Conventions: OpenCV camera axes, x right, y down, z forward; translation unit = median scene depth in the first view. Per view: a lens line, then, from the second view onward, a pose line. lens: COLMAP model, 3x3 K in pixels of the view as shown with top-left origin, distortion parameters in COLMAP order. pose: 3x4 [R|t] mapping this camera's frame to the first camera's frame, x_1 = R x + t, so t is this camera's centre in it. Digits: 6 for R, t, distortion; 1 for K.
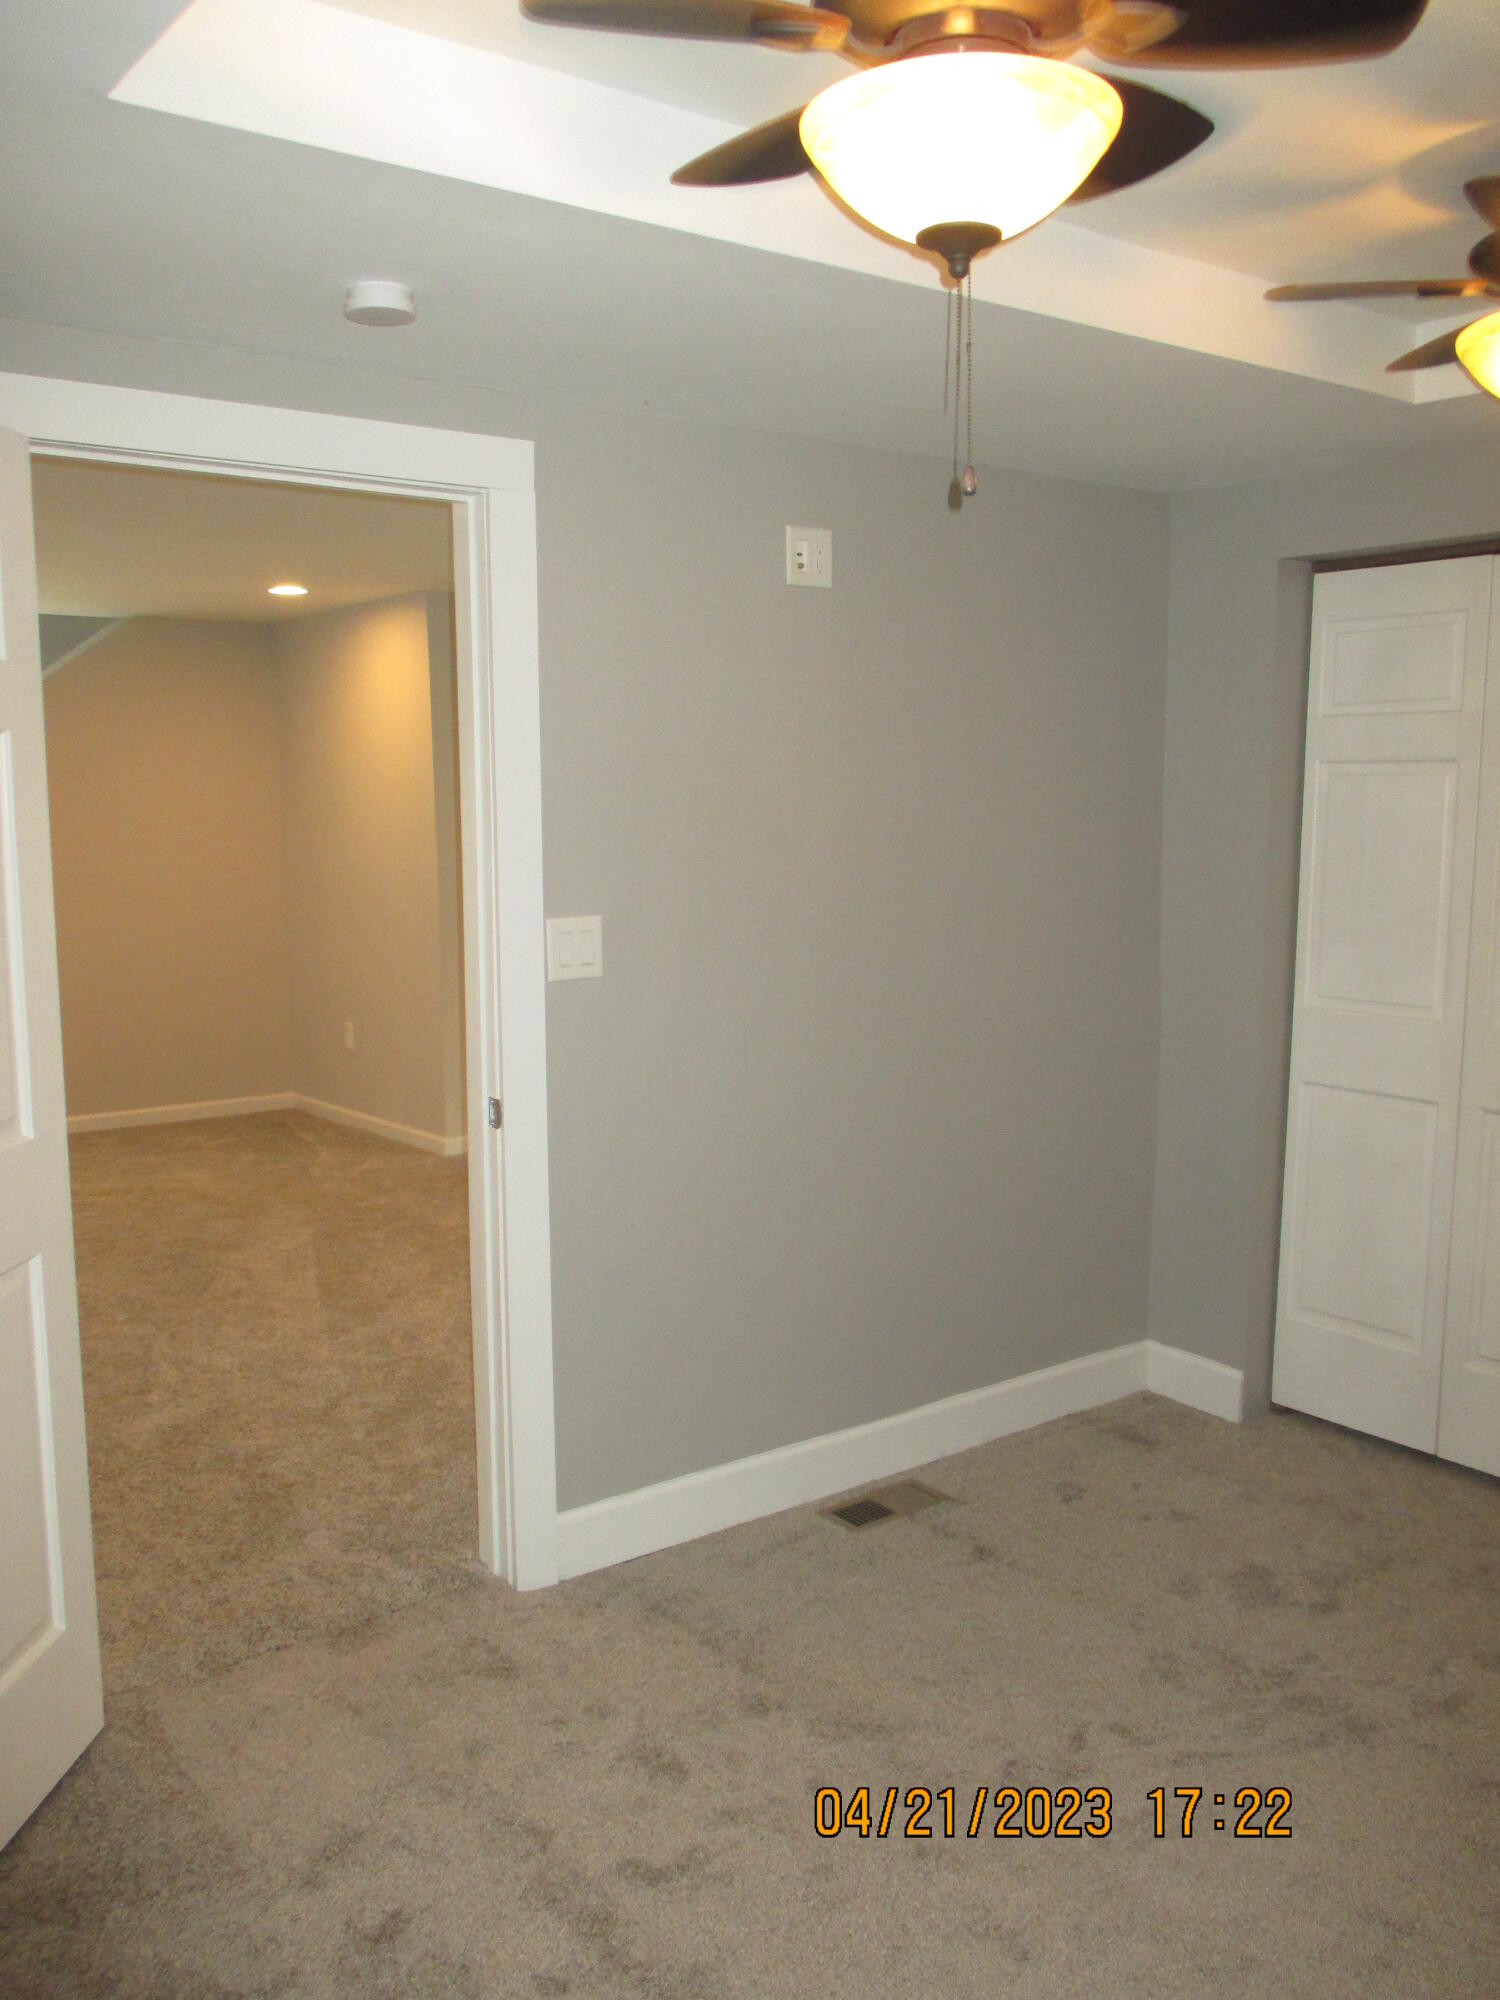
lens RADIAL K [[1727.4, 0, 748.0], [0, 1727.4, 995.6], [0, 0, 1]] dist [0.039216, -0.000952]
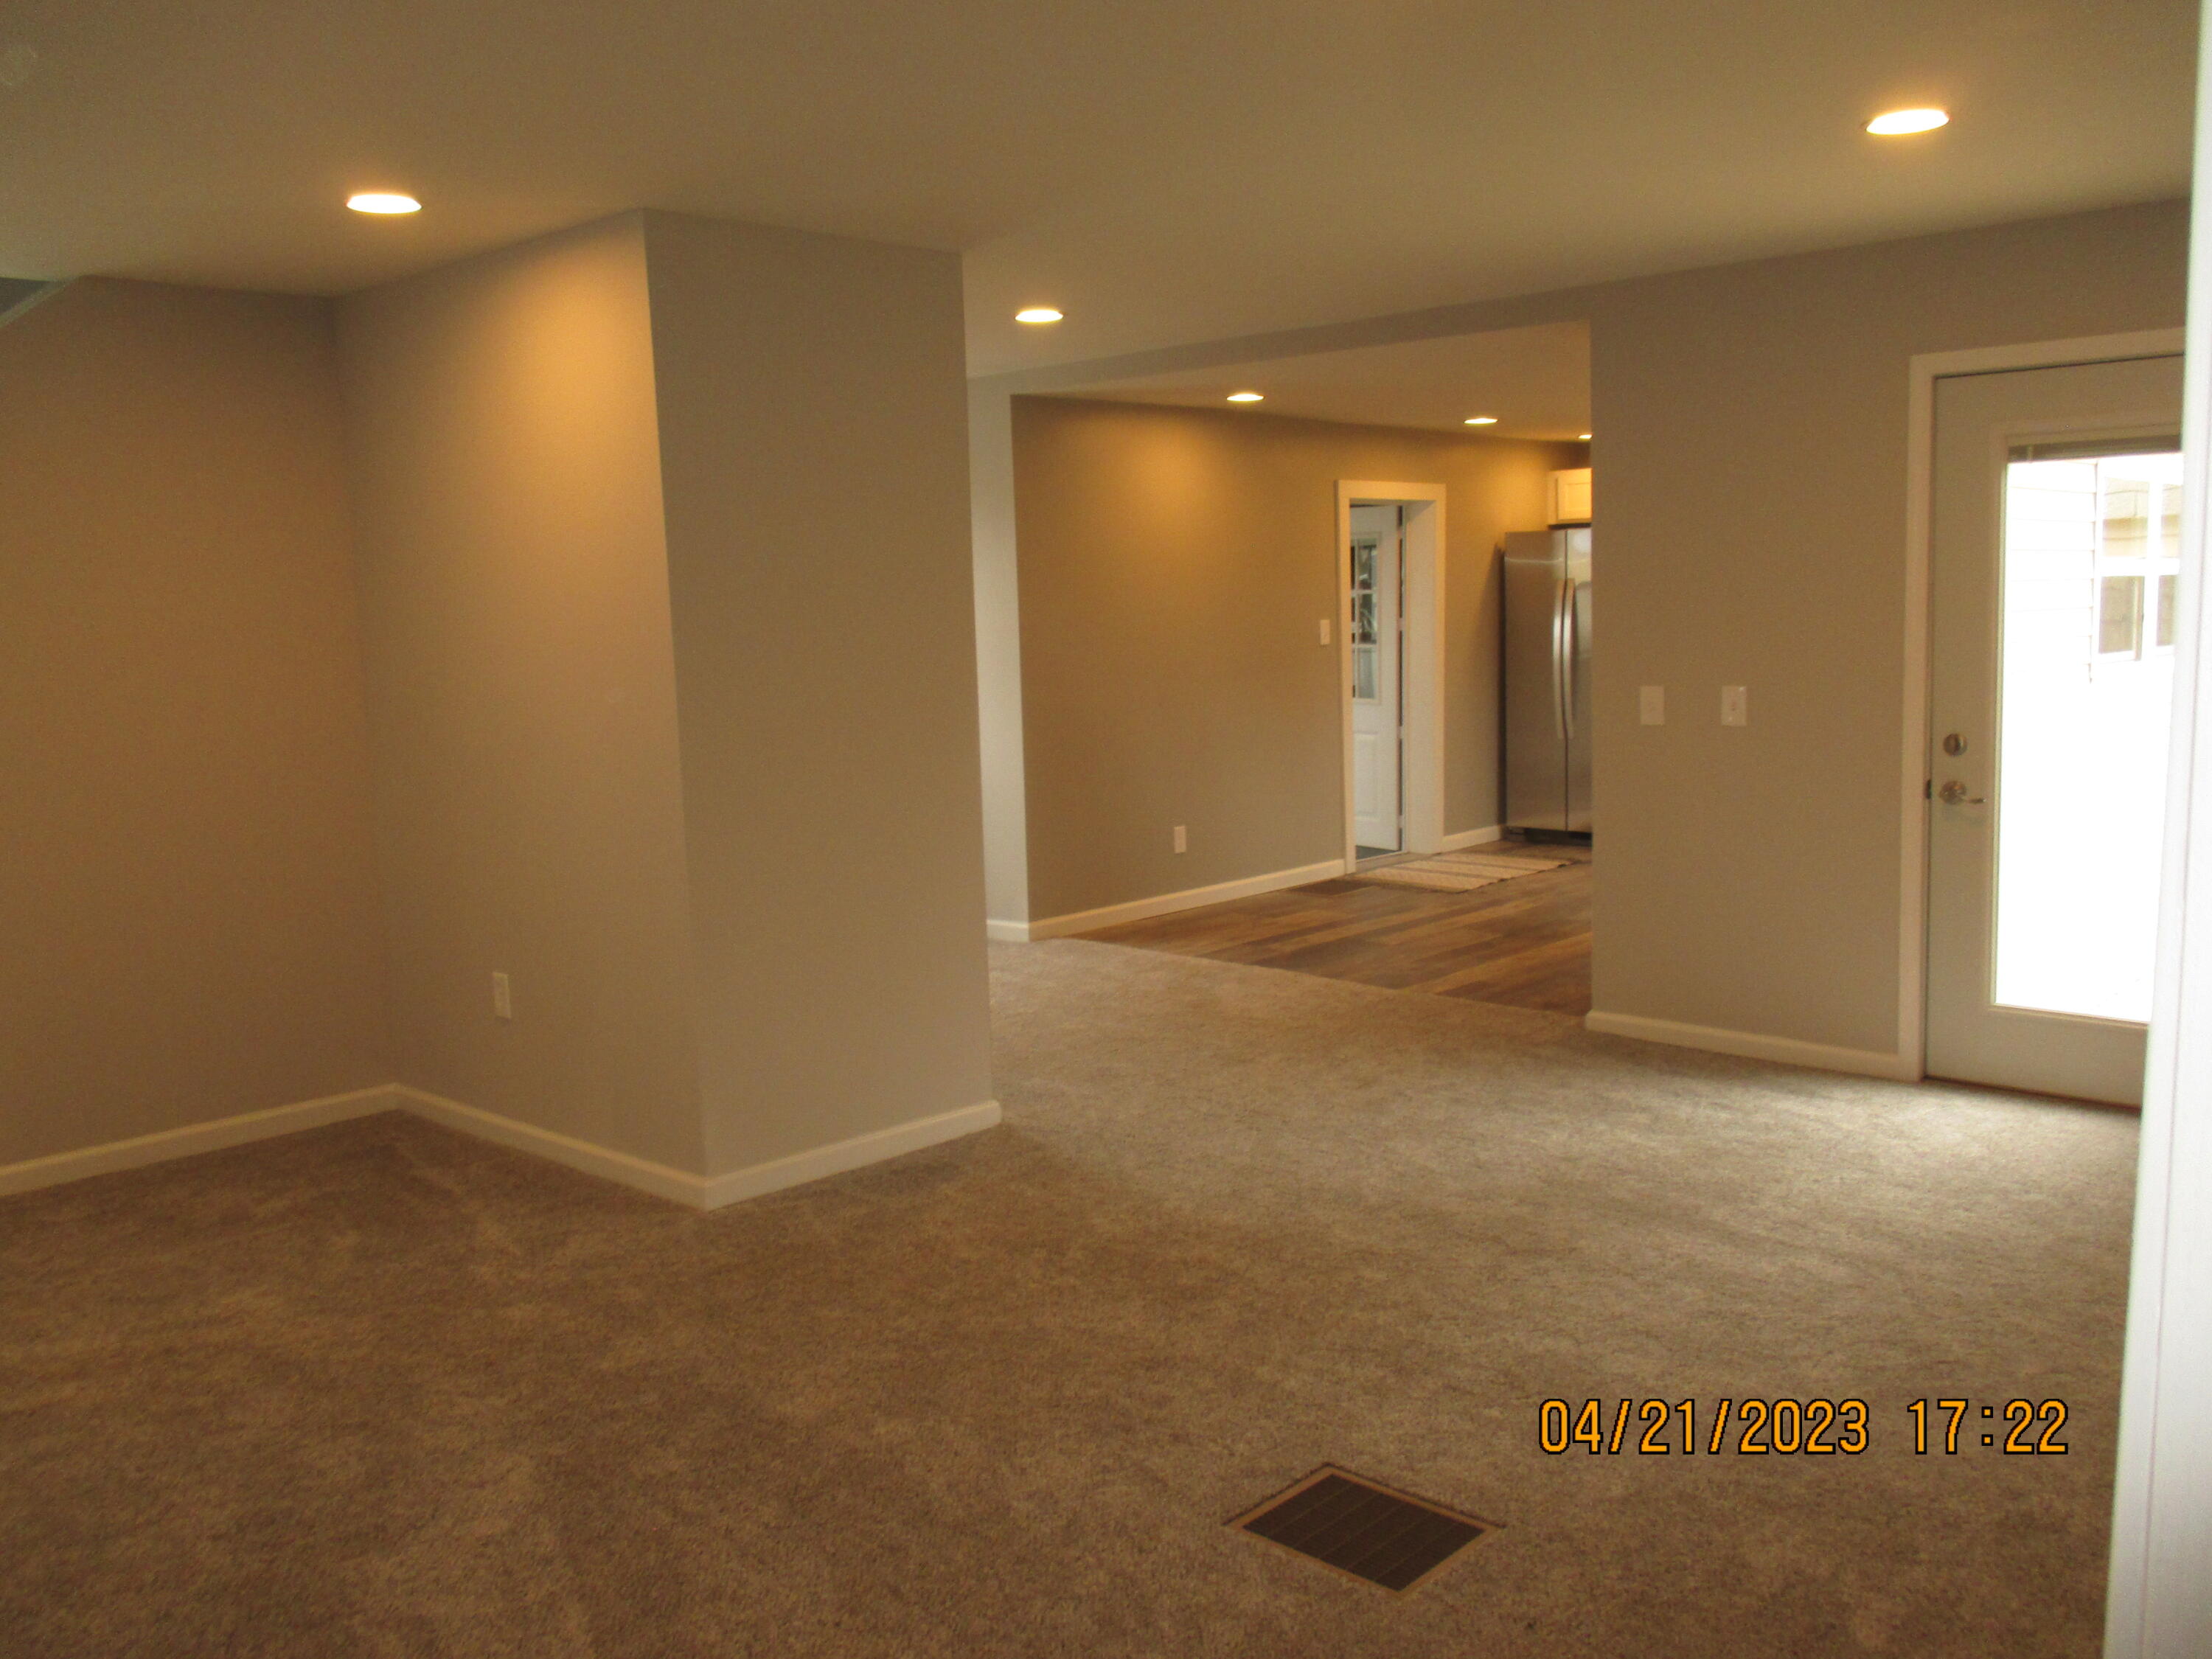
lens RADIAL K [[1910.4, 0, 1105.0], [0, 1910.4, 833.7], [0, 0, 1]] dist [0.039216, -0.000952]
pose [[0.988382, -0.041372, 0.146248, -0.139374], [0.040072, 0.999127, 0.011830, -0.035791], [-0.146610, -0.005832, 0.989177, 0.374070]]
